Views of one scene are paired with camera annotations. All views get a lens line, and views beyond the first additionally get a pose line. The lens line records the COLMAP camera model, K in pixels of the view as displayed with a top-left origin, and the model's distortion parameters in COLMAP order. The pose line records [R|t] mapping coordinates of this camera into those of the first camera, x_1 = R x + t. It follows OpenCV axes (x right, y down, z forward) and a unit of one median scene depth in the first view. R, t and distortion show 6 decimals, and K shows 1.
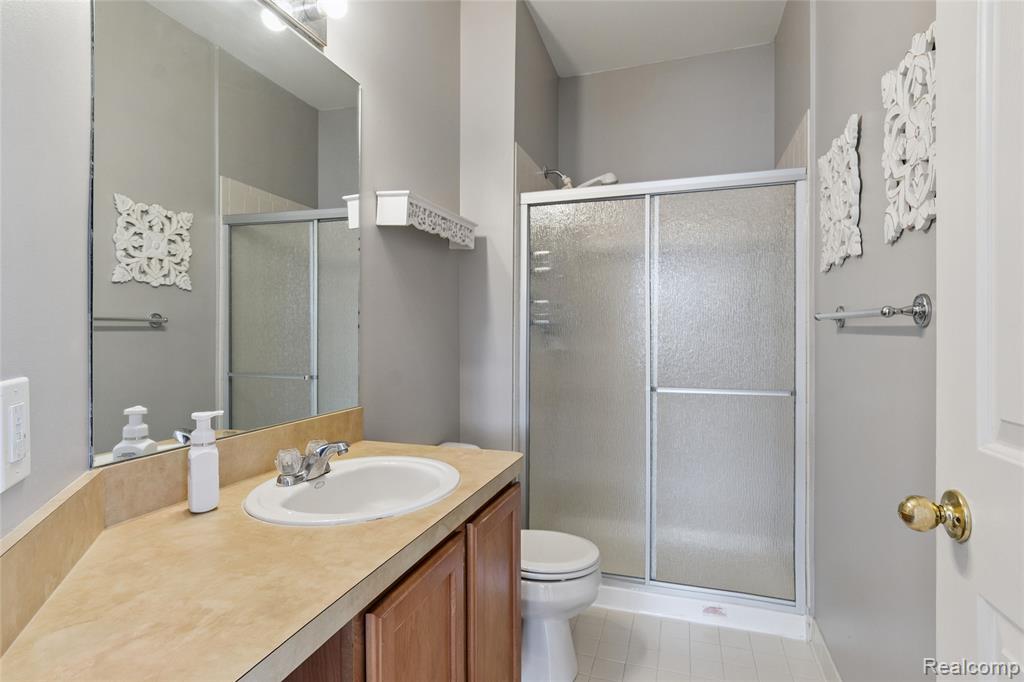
lens RADIAL K [[506.0, 0, 512.0], [0, 506.0, 341.0], [0, 0, 1]] dist [-0.002404, 0.000110]
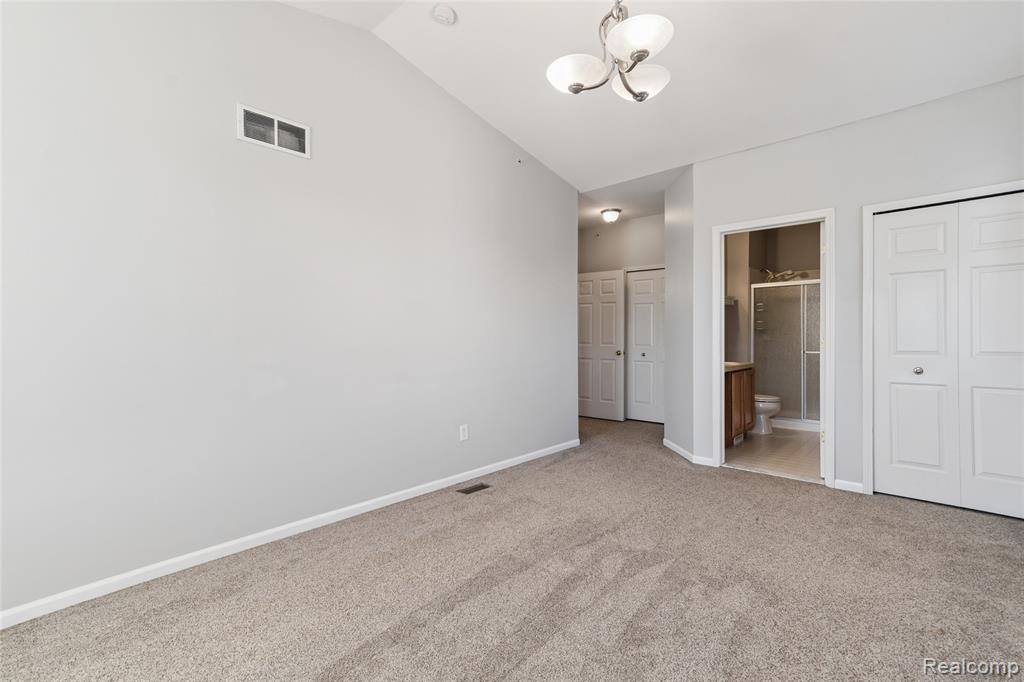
lens RADIAL K [[442.8, 0, 512.0], [0, 442.8, 341.0], [0, 0, 1]] dist [0.000280, 0.000023]
pose [[0.907258, -0.000402, -0.420574, -0.159048], [0.003858, 0.999965, 0.007365, 0.008077], [0.420556, -0.008304, 0.907228, -1.872825]]
